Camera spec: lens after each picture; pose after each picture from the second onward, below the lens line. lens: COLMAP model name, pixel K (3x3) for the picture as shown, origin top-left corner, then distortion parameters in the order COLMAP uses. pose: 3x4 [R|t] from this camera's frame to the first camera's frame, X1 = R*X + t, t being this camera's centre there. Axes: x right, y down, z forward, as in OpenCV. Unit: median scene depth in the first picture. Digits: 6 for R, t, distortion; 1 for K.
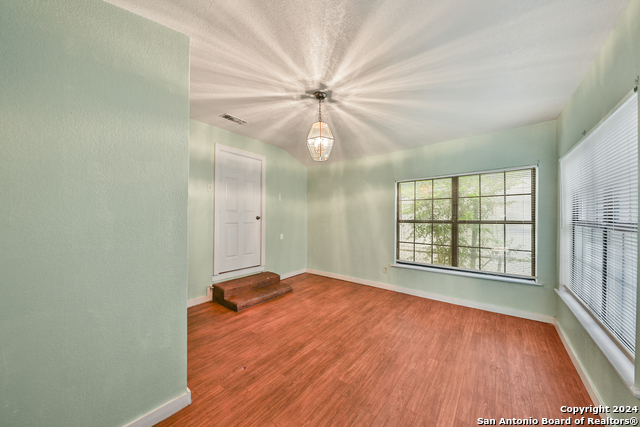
lens RADIAL K [[223.7, 0, 320.6], [0, 223.7, 216.3], [0, 0, 1]] dist [0.001899, -0.001091]
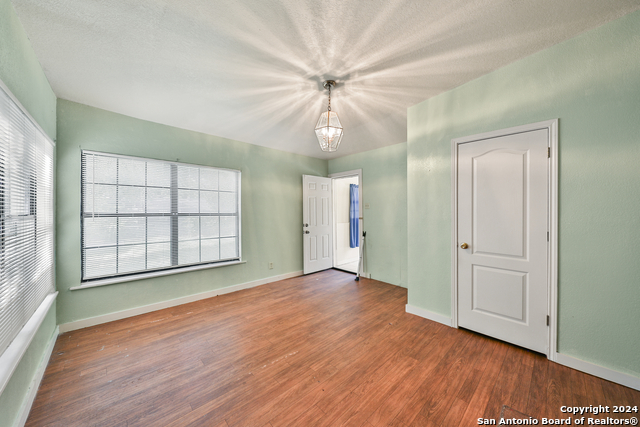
lens RADIAL K [[223.7, 0, 320.3], [0, 223.7, 210.7], [0, 0, 1]] dist [0.001899, -0.001091]
pose [[-0.990499, 0.002242, 0.137505, -0.091388], [0.000982, 0.999957, -0.009228, 0.016844], [-0.137519, -0.009006, -0.990458, 1.883695]]
